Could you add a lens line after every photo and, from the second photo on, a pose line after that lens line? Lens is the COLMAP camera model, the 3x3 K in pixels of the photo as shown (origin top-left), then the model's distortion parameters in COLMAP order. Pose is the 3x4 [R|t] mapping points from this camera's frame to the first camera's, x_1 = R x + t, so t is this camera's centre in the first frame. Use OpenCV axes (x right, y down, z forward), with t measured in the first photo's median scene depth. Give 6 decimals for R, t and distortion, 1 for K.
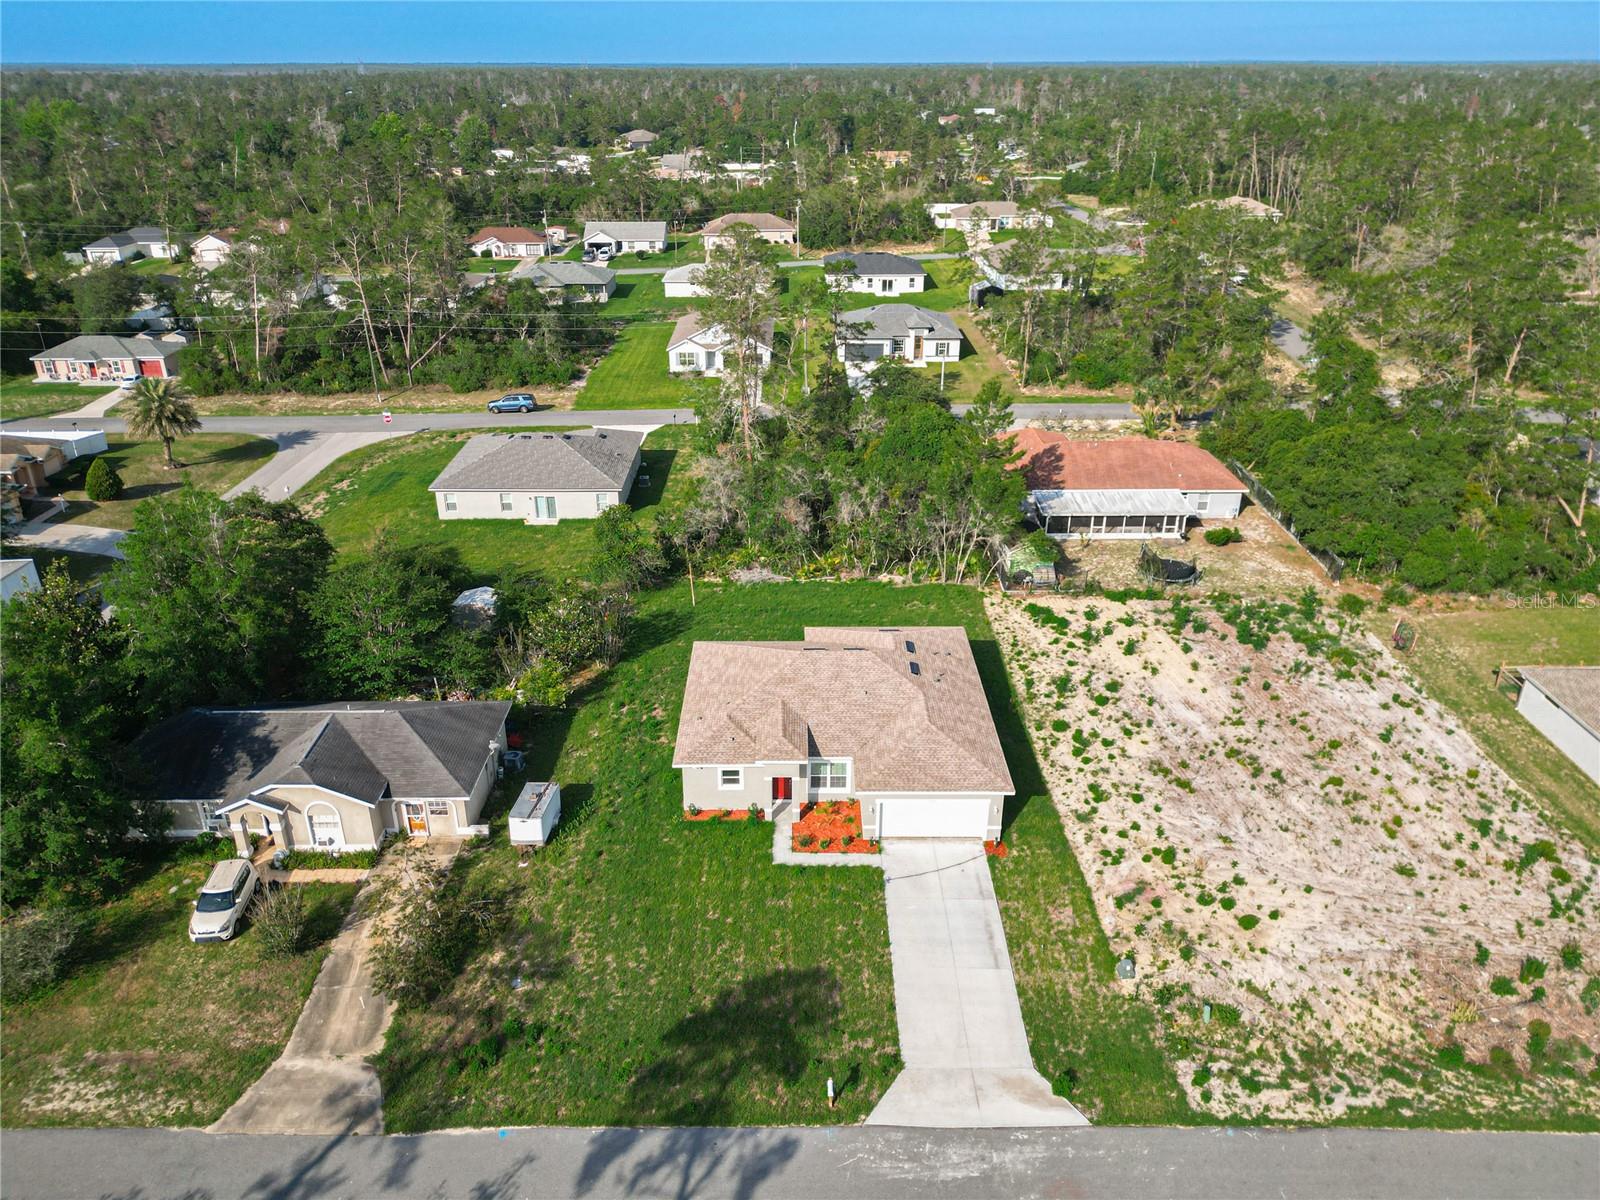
lens RADIAL K [[1142.2, 0, 800.0], [0, 1142.2, 600.0], [0, 0, 1]] dist [0.083489, -0.105166]
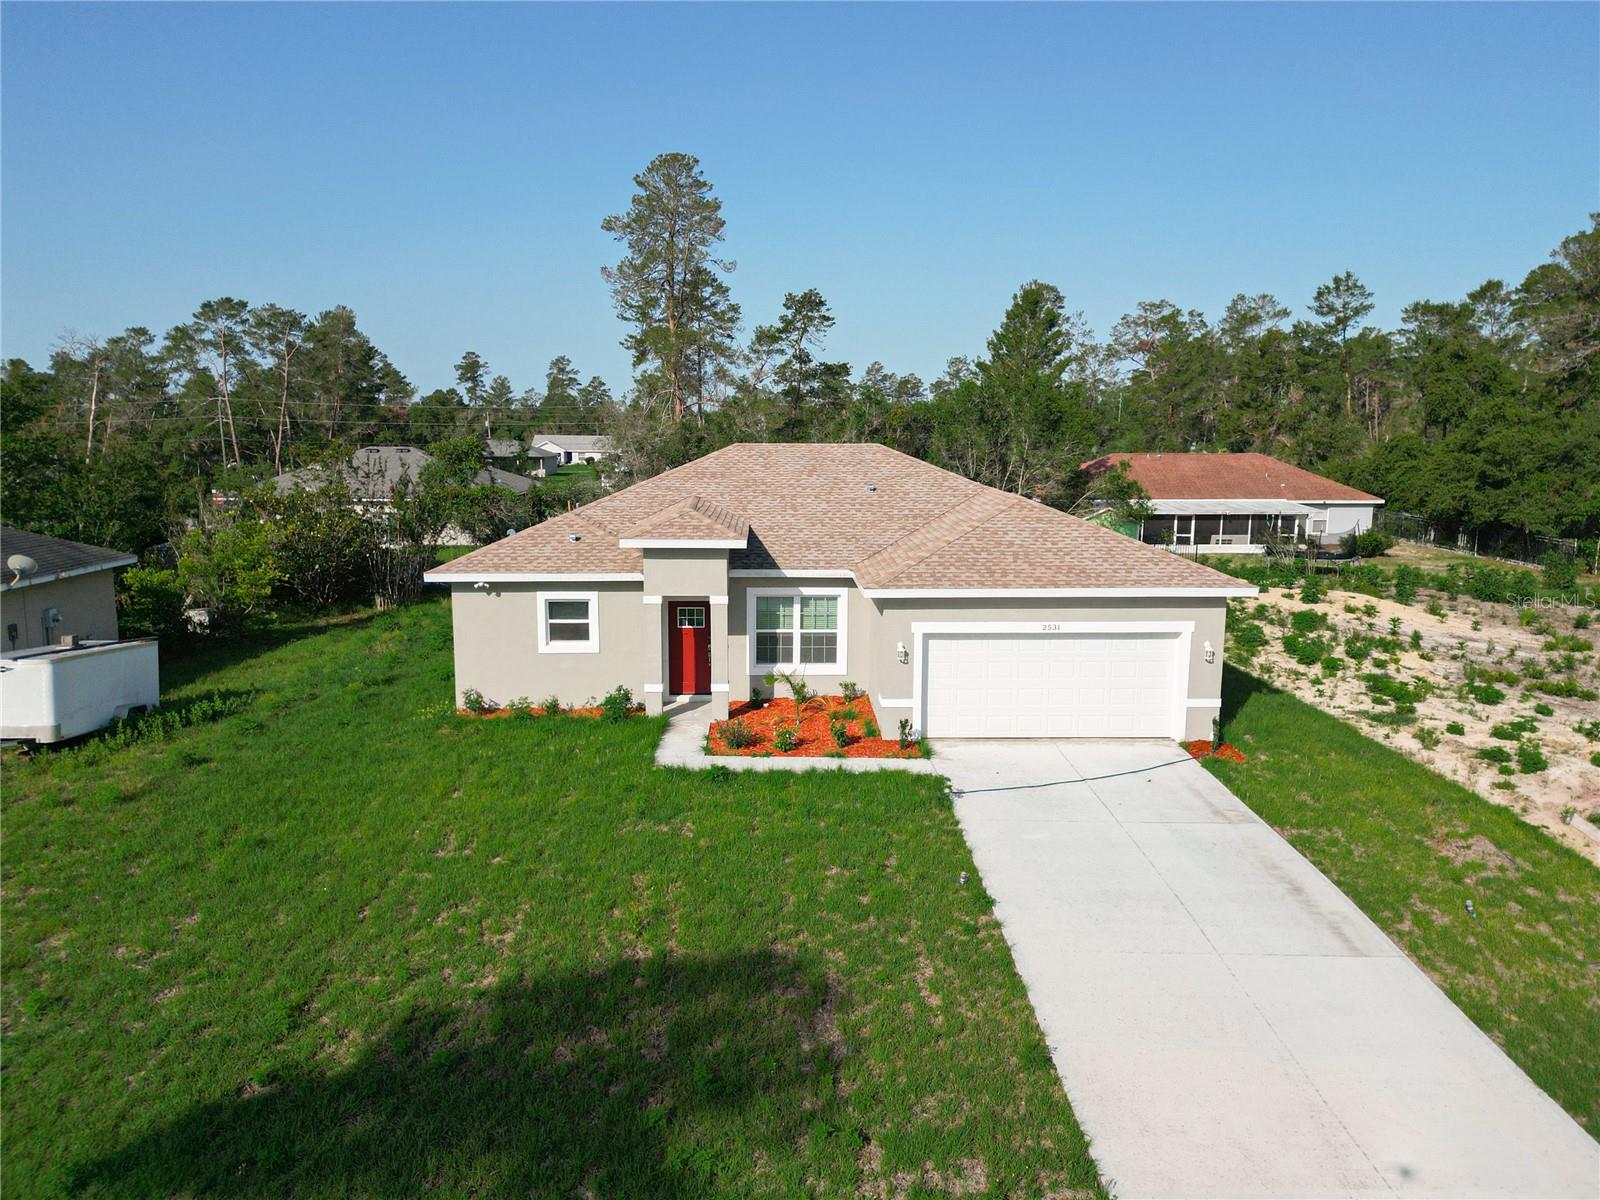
lens RADIAL K [[1142.2, 0, 800.0], [0, 1142.2, 600.0], [0, 0, 1]] dist [0.083489, -0.105166]
pose [[0.999528, 0.001578, 0.030687, 0.014637], [0.006777, 0.962769, -0.270240, 0.295474], [-0.029971, 0.270321, 0.962304, 0.652663]]
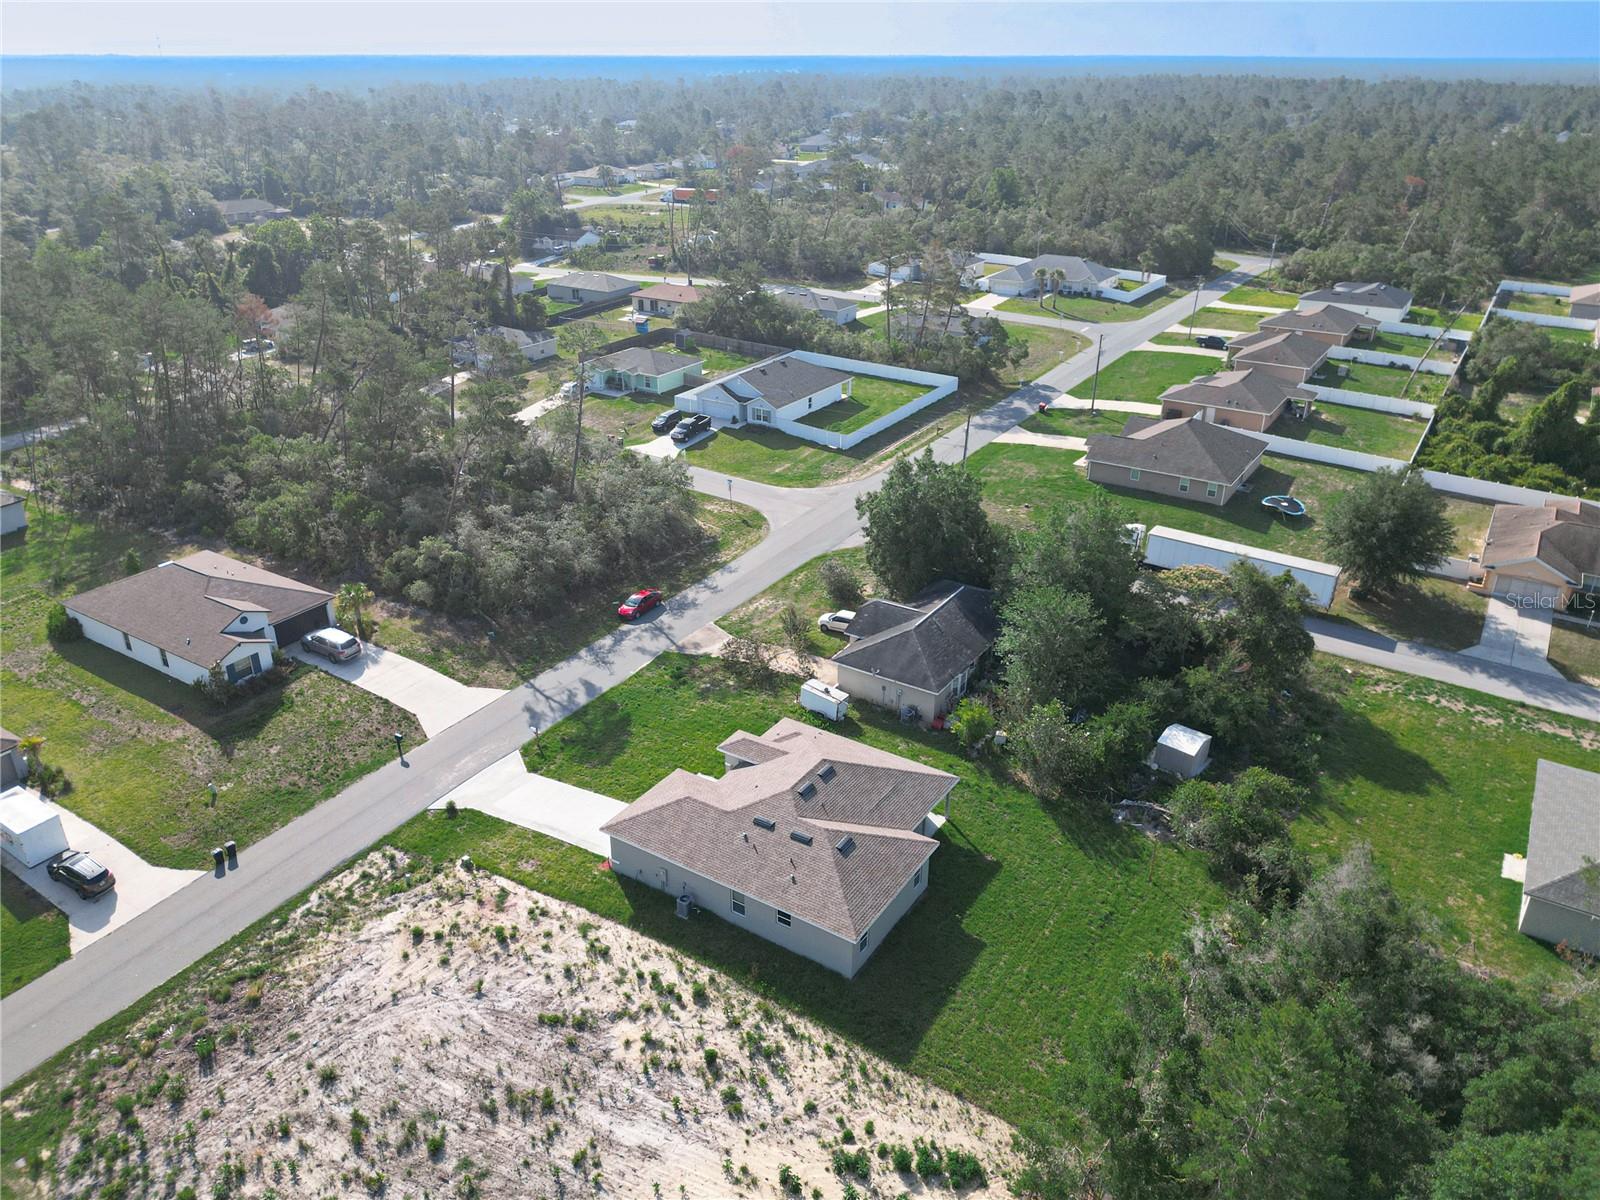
lens RADIAL K [[1162.6, 0, 800.0], [0, 1162.6, 600.0], [0, 0, 1]] dist [0.065715, -0.114967]
pose [[-0.548945, 0.356448, -0.756045, 0.991330], [-0.353061, 0.720982, 0.596265, -0.895322], [0.757633, 0.594247, -0.269932, 1.437140]]
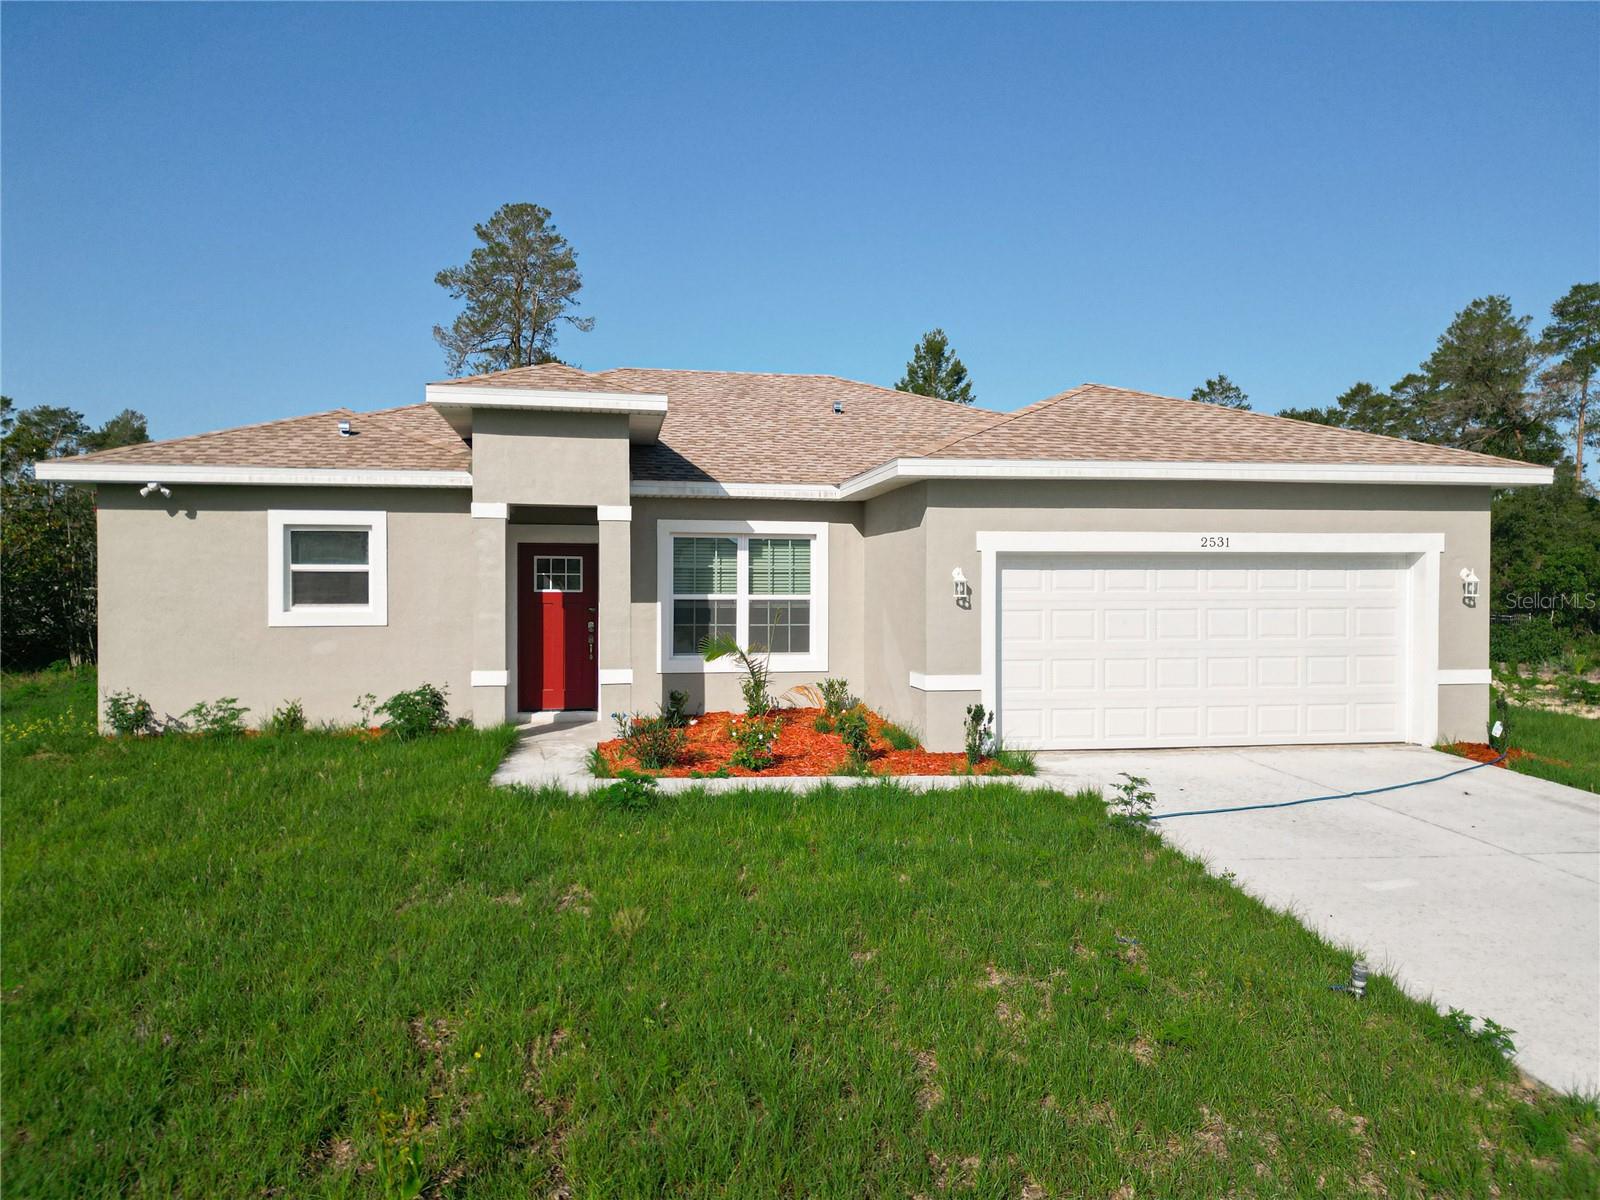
lens RADIAL K [[1113.1, 0, 800.0], [0, 1113.1, 600.0], [0, 0, 1]] dist [0.053815, -0.064192]
pose [[0.984998, 0.002255, 0.172549, -0.006151], [0.069153, 0.910955, -0.406668, 0.291438], [-0.158102, 0.412499, 0.897133, 0.877665]]
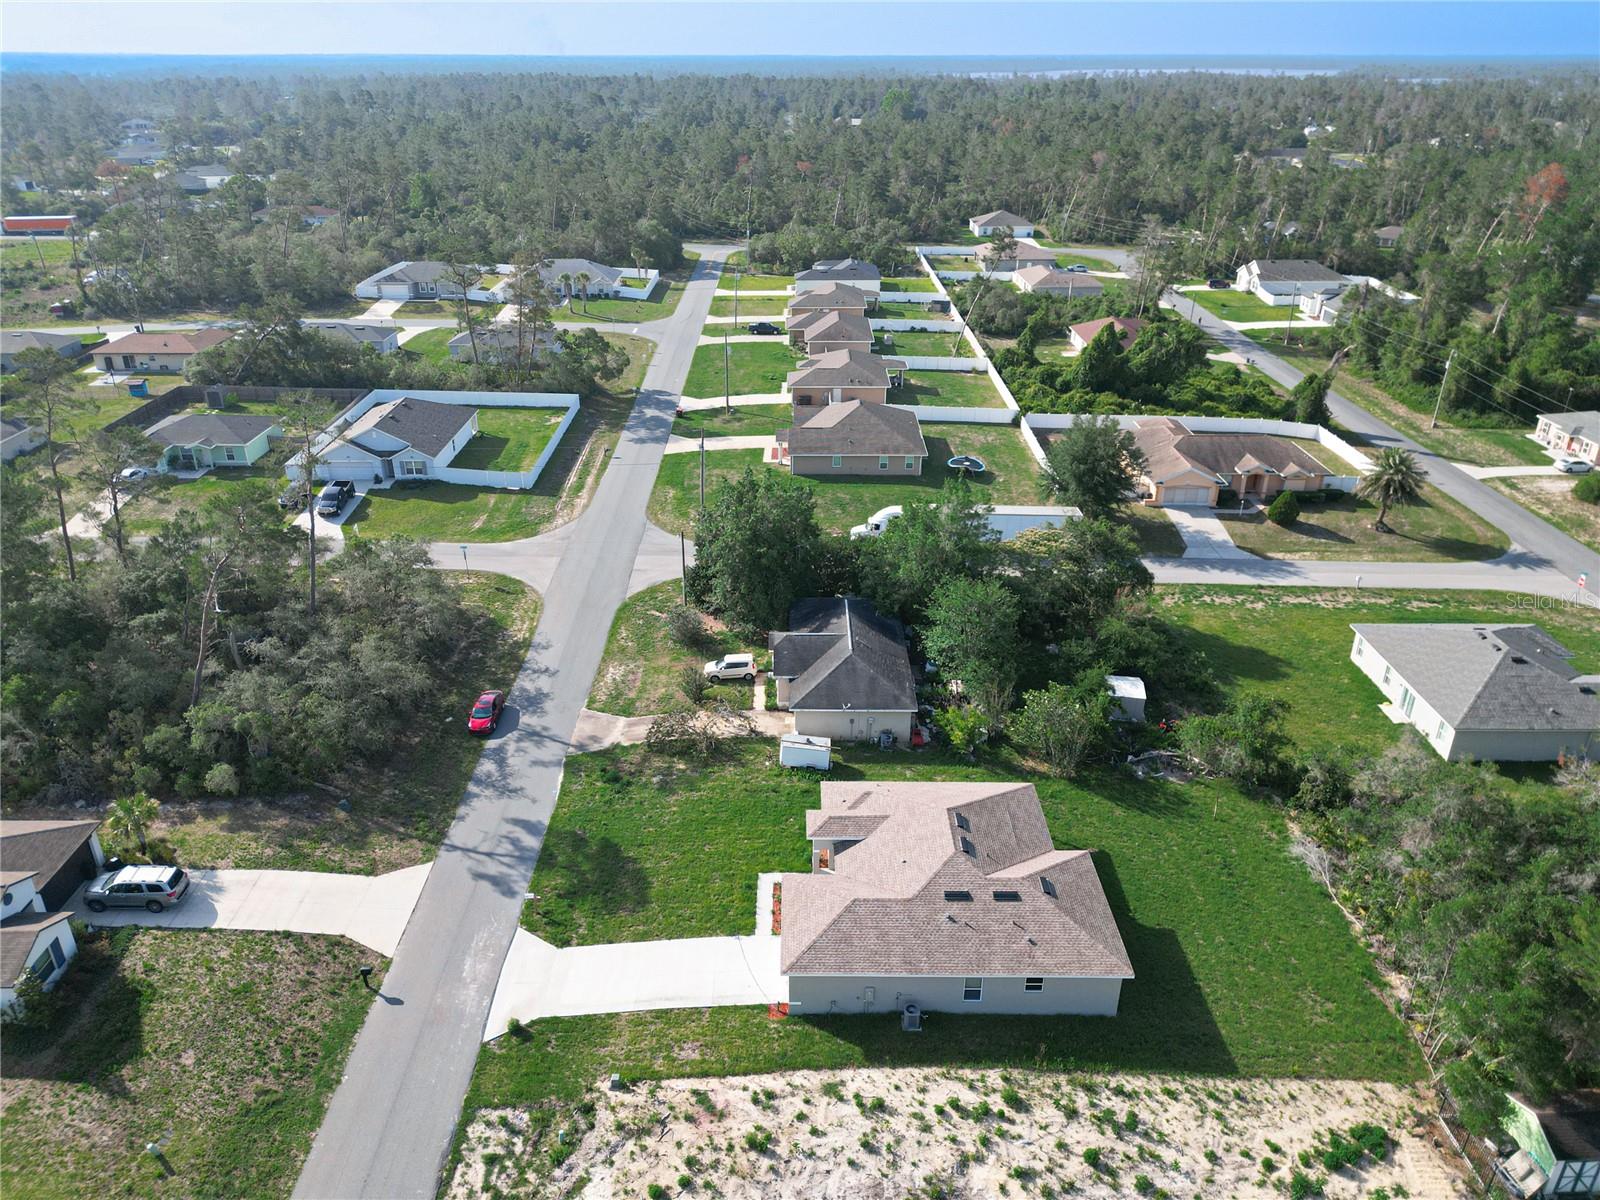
lens RADIAL K [[1142.2, 0, 800.0], [0, 1142.2, 600.0], [0, 0, 1]] dist [0.083489, -0.105166]
pose [[-0.005873, 0.431803, -0.901949, 1.048026], [-0.423713, 0.815919, 0.393376, -0.566362], [0.905778, 0.384477, 0.178168, 0.735218]]
